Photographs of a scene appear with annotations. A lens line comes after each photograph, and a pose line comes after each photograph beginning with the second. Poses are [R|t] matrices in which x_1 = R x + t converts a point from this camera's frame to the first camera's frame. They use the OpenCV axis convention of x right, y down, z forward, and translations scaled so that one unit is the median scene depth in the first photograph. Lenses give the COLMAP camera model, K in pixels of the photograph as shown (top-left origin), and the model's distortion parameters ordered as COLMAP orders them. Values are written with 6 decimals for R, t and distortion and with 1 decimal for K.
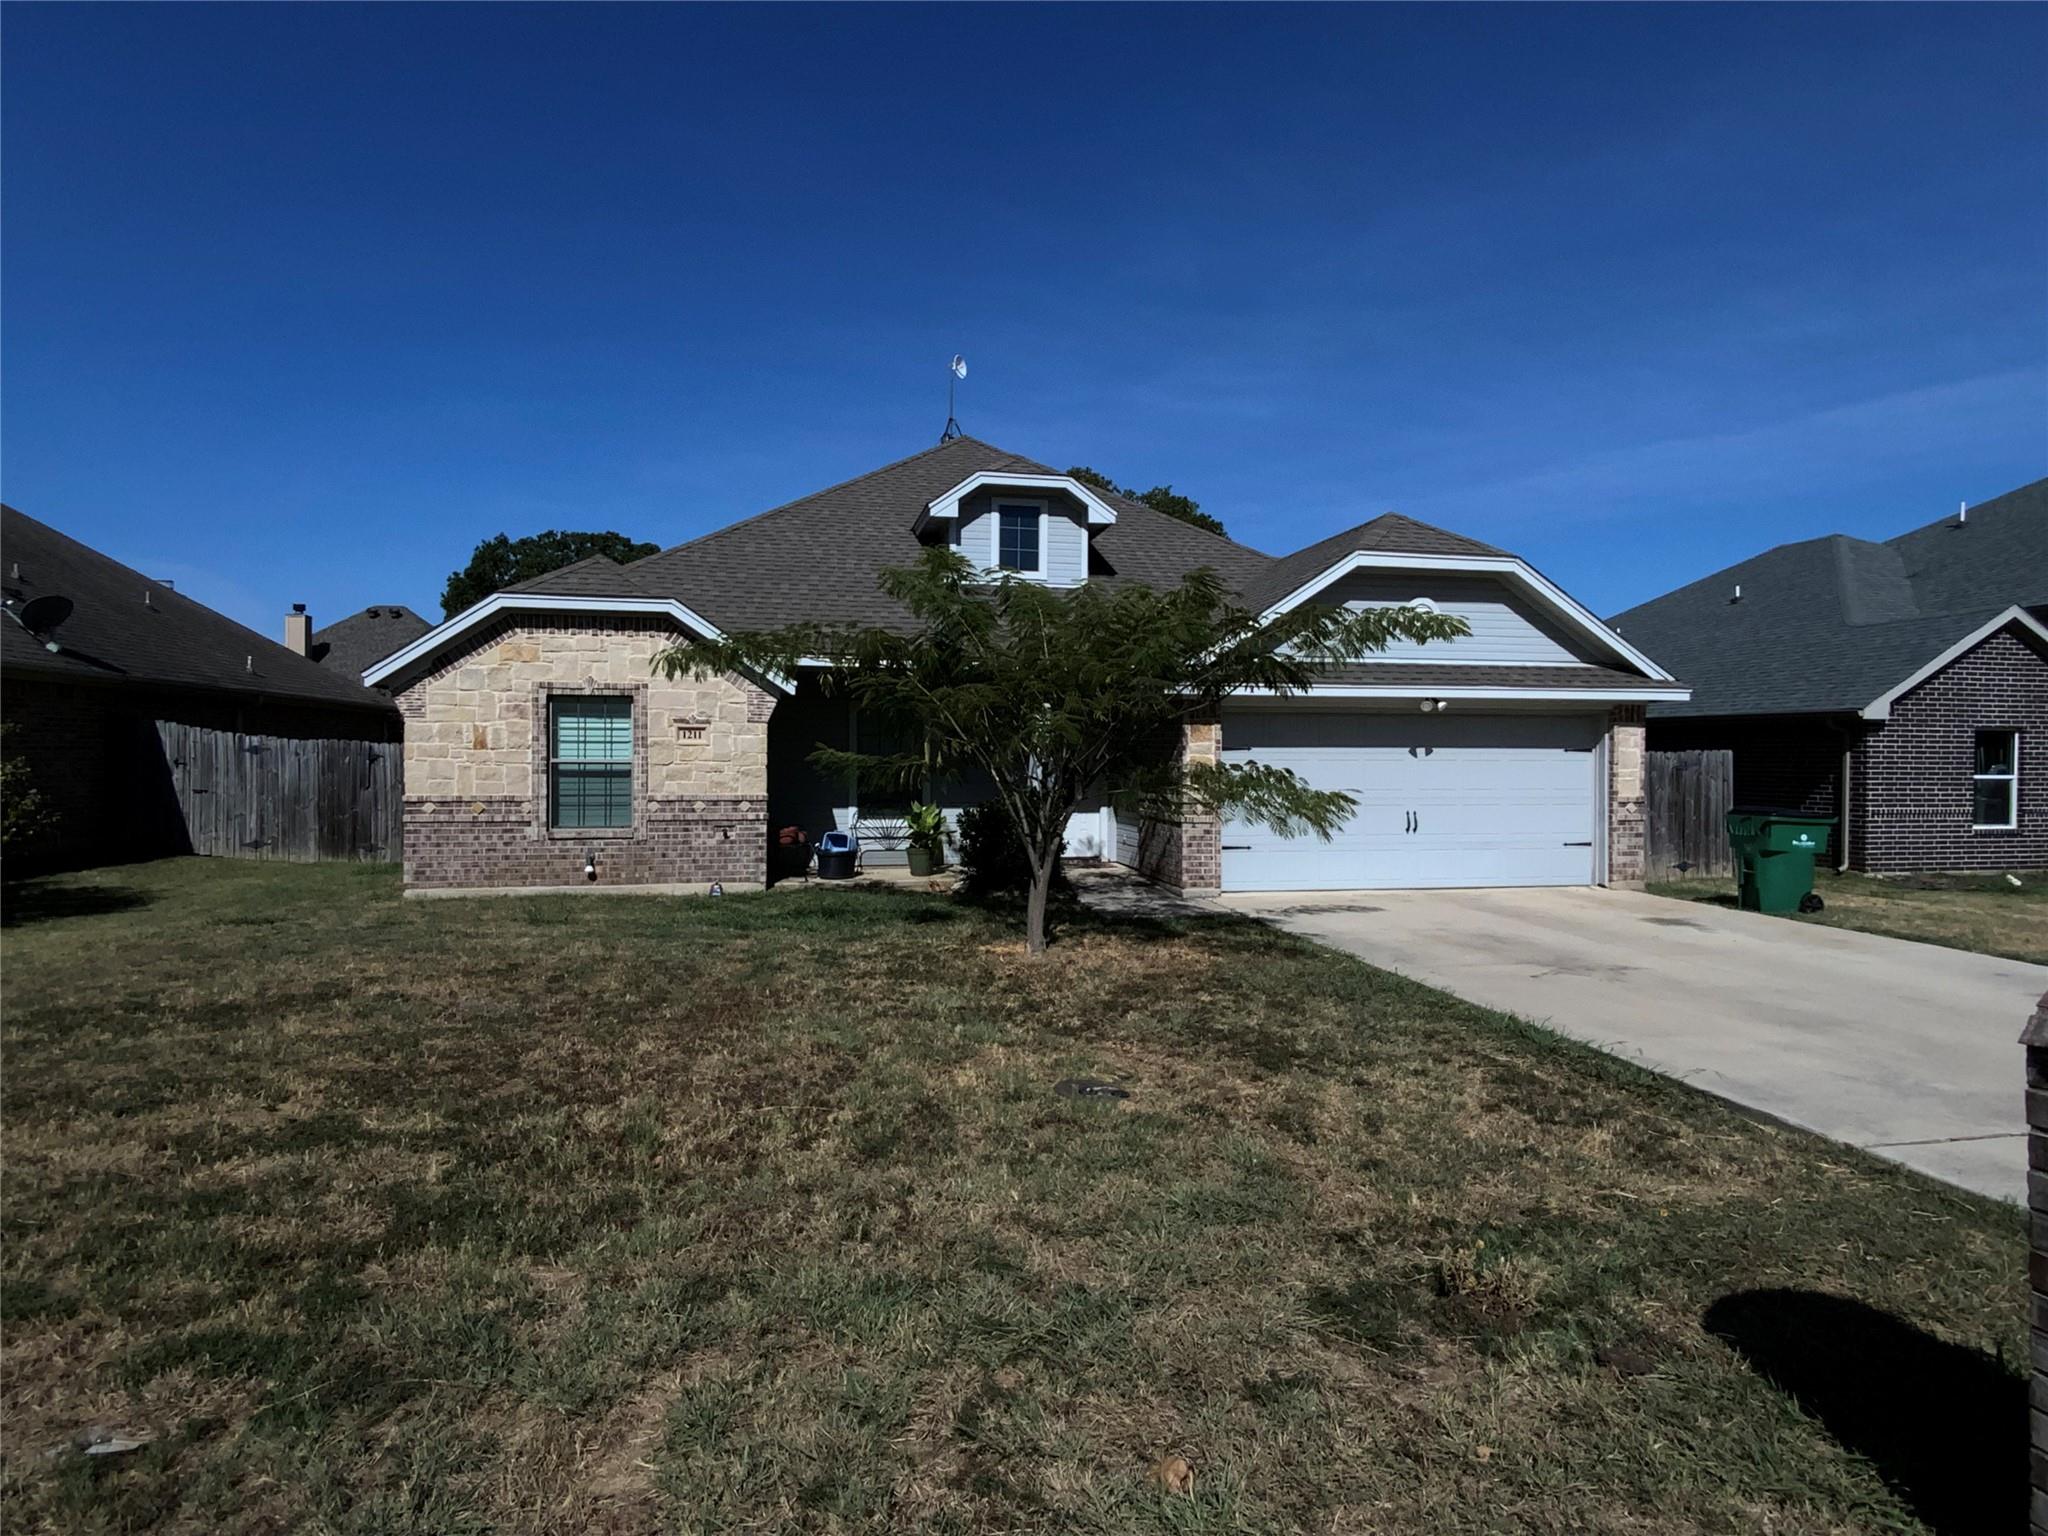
lens RADIAL K [[1097.8, 0, 1025.1], [0, 1097.8, 762.3], [0, 0, 1]] dist [0.044405, 0.000016]
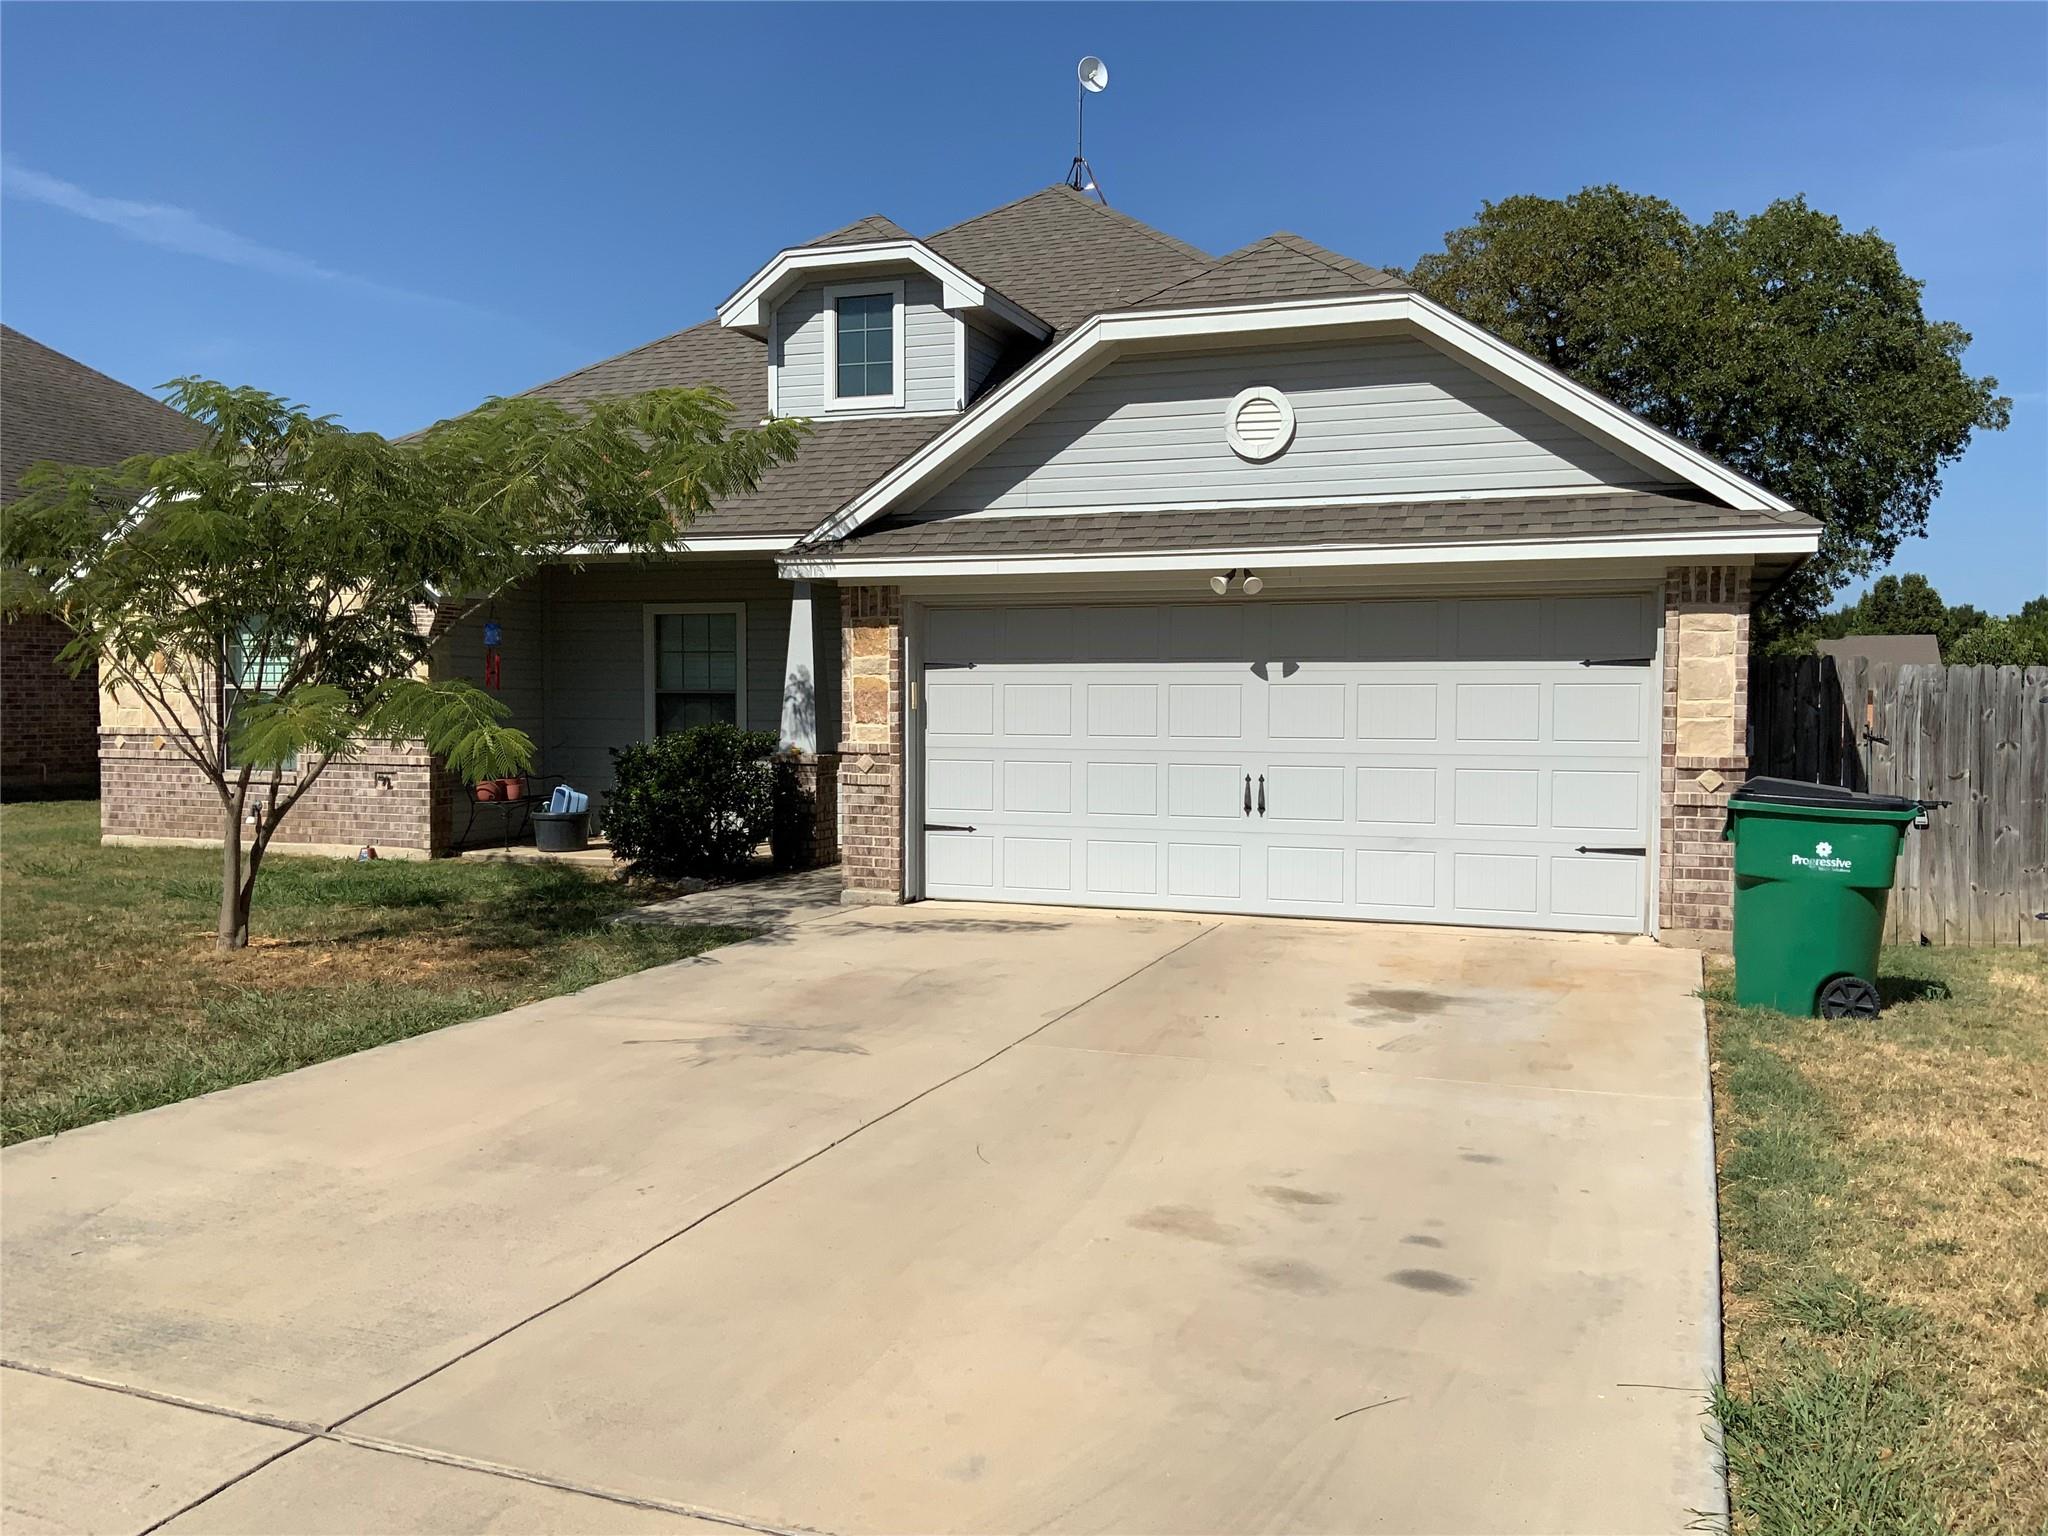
lens RADIAL K [[1688.8, 0, 1023.2], [0, 1688.8, 771.1], [0, 0, 1]] dist [0.060497, -0.003336]
pose [[0.848971, 0.023229, -0.527929, 0.696727], [-0.001532, 0.999137, 0.041499, 0.006688], [0.528437, -0.034423, 0.848274, 0.217818]]
